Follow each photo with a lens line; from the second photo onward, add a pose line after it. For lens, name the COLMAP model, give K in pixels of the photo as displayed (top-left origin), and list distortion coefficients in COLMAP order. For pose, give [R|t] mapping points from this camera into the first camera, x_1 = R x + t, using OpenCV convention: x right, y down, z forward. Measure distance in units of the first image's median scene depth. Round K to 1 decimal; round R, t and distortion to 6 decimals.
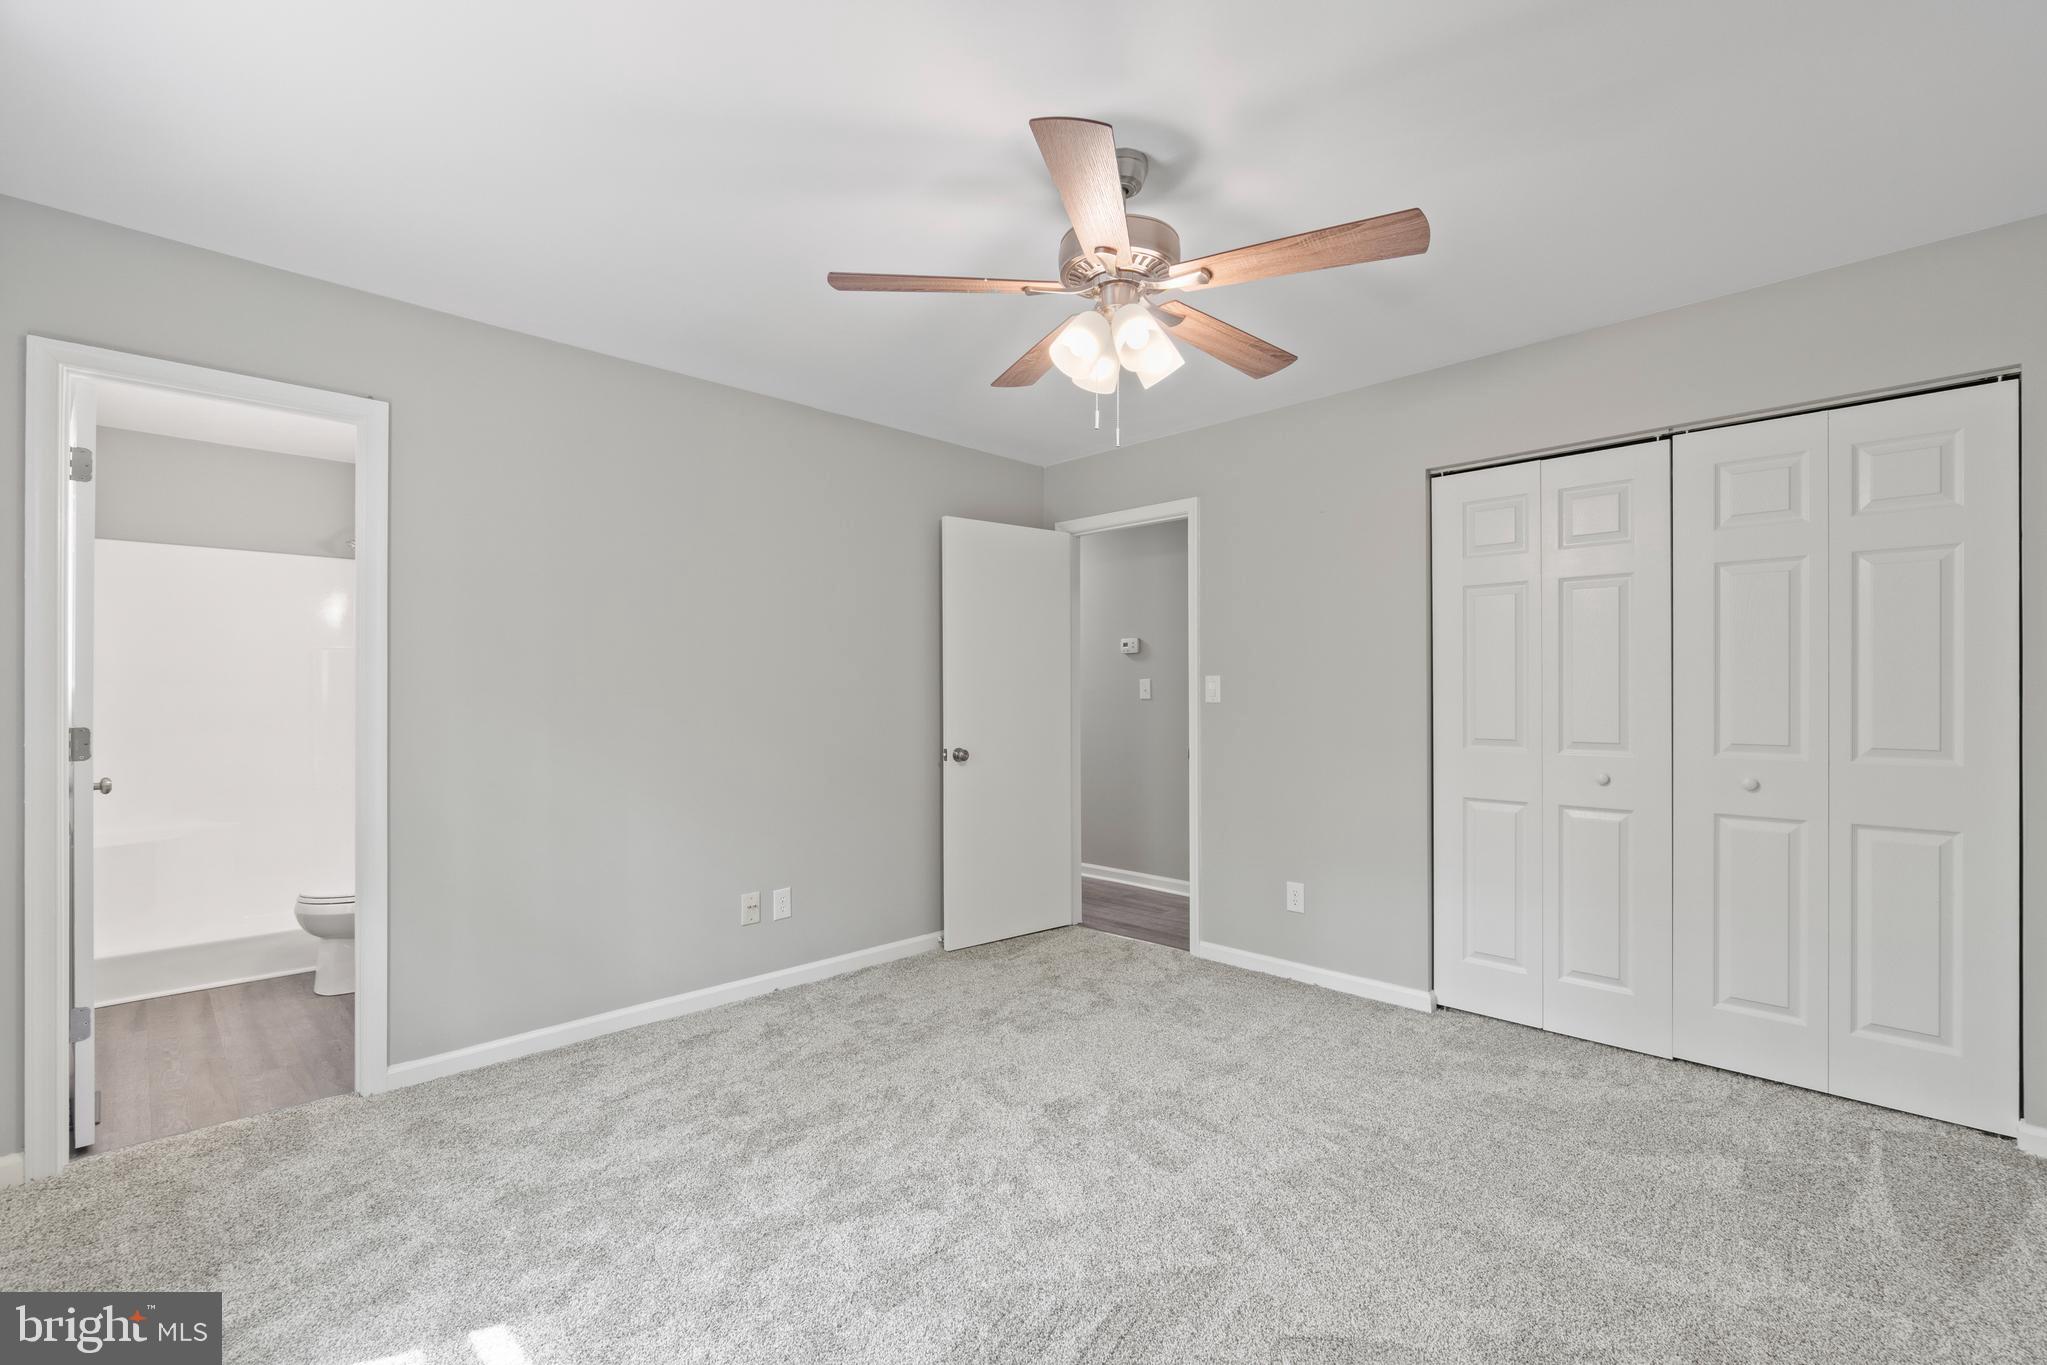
lens RADIAL K [[901.5, 0, 1021.9], [0, 901.5, 689.8], [0, 0, 1]] dist [-0.002563, 0.000707]
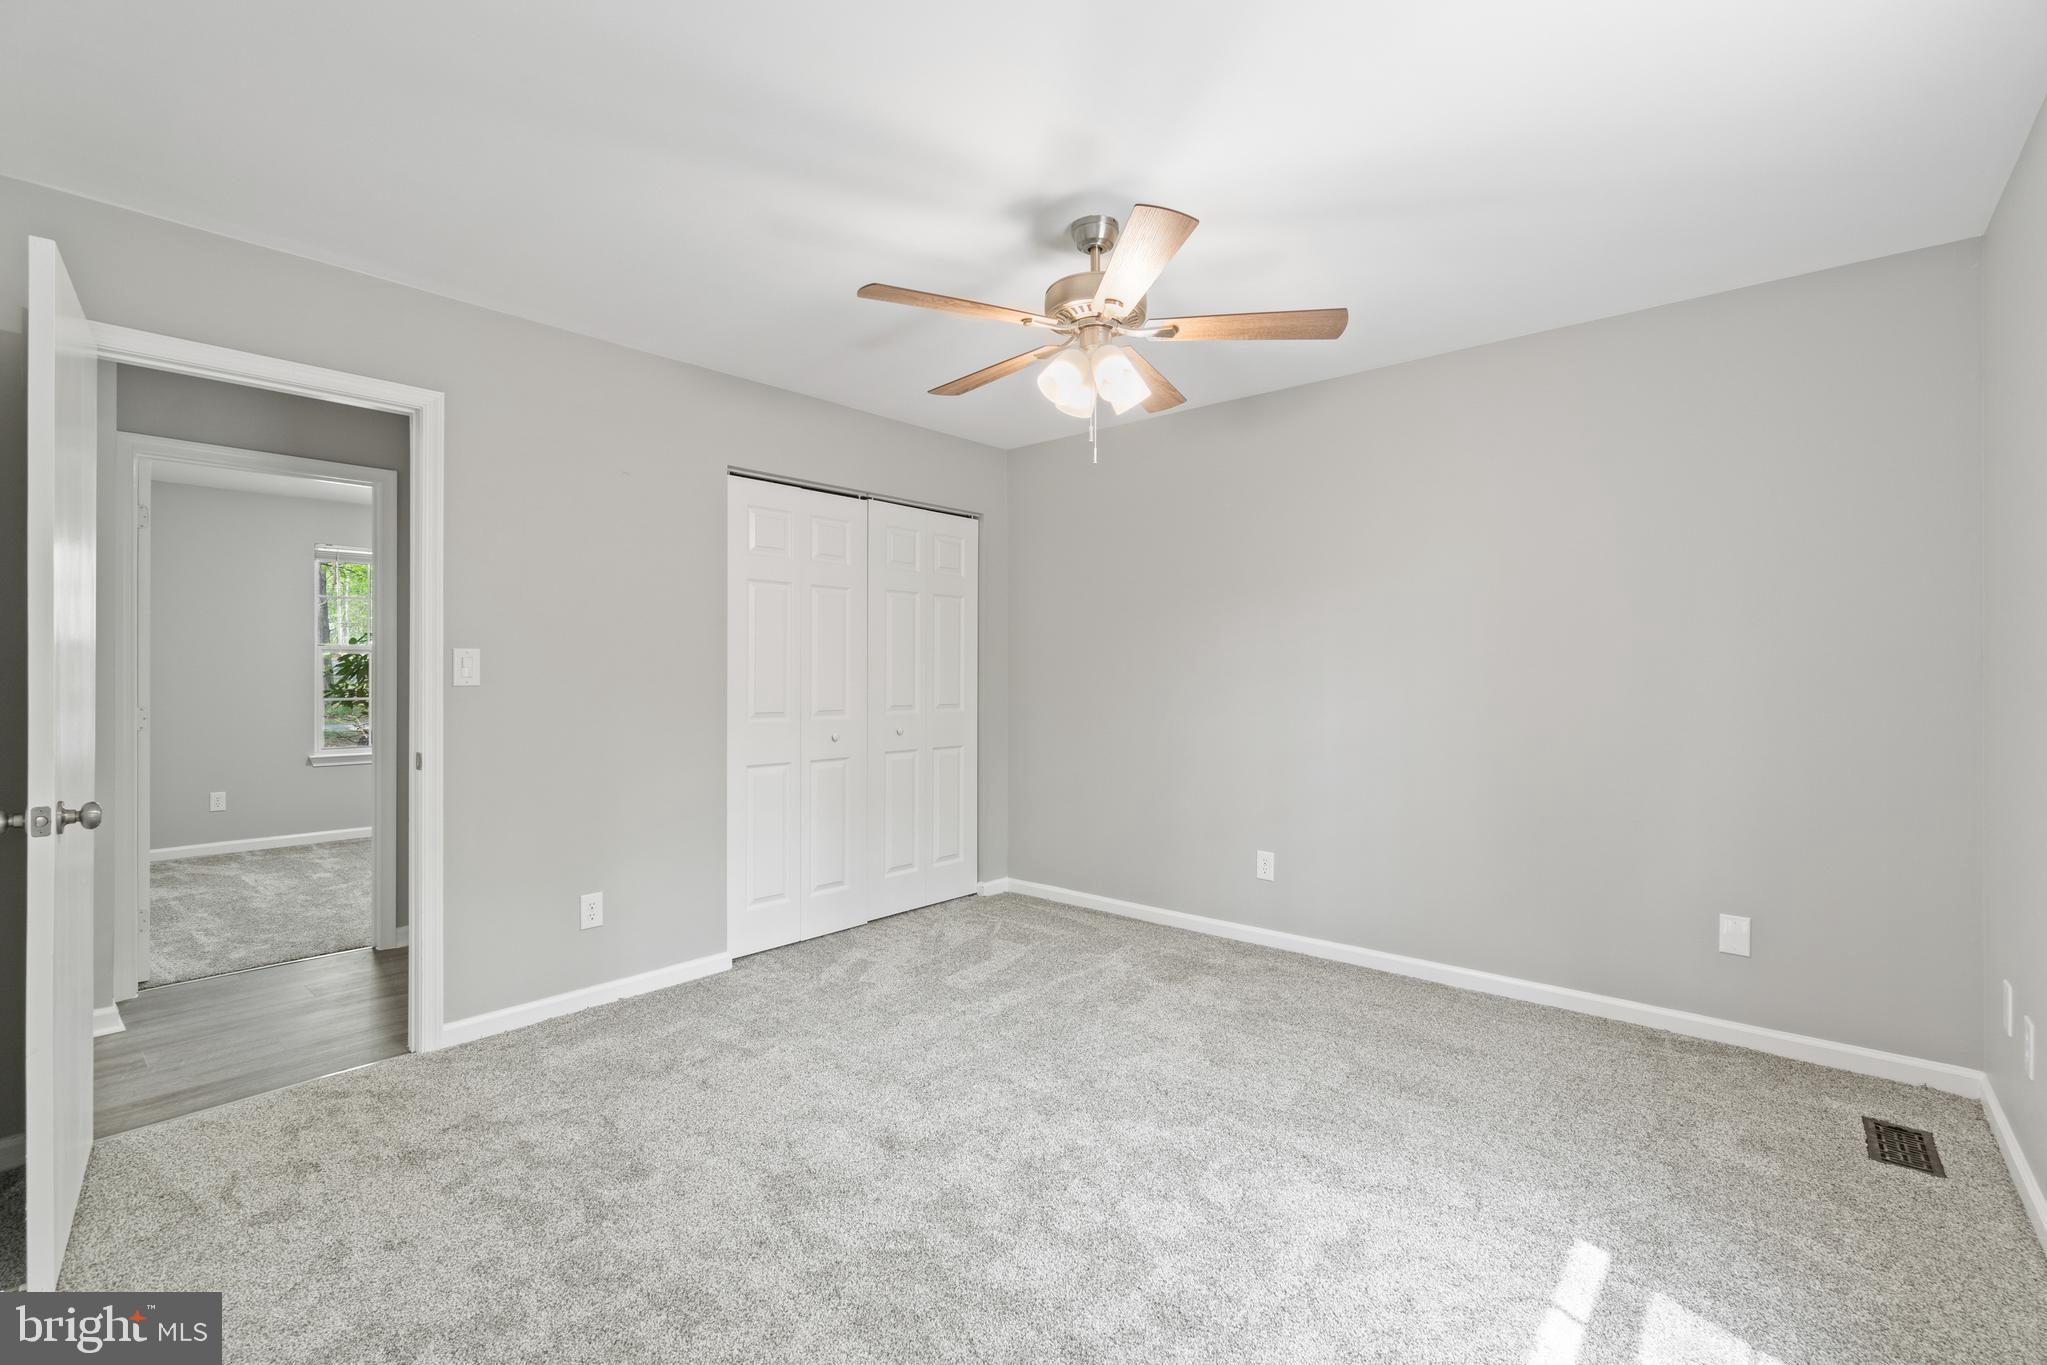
lens RADIAL K [[900.2, 0, 1020.9], [0, 900.2, 675.9], [0, 0, 1]] dist [-0.000289, 0.000189]
pose [[-0.066579, 0.000187, 0.997781, -0.676737], [-0.002322, 0.999997, -0.000342, 0.006479], [-0.997778, -0.002339, -0.066579, 0.756364]]
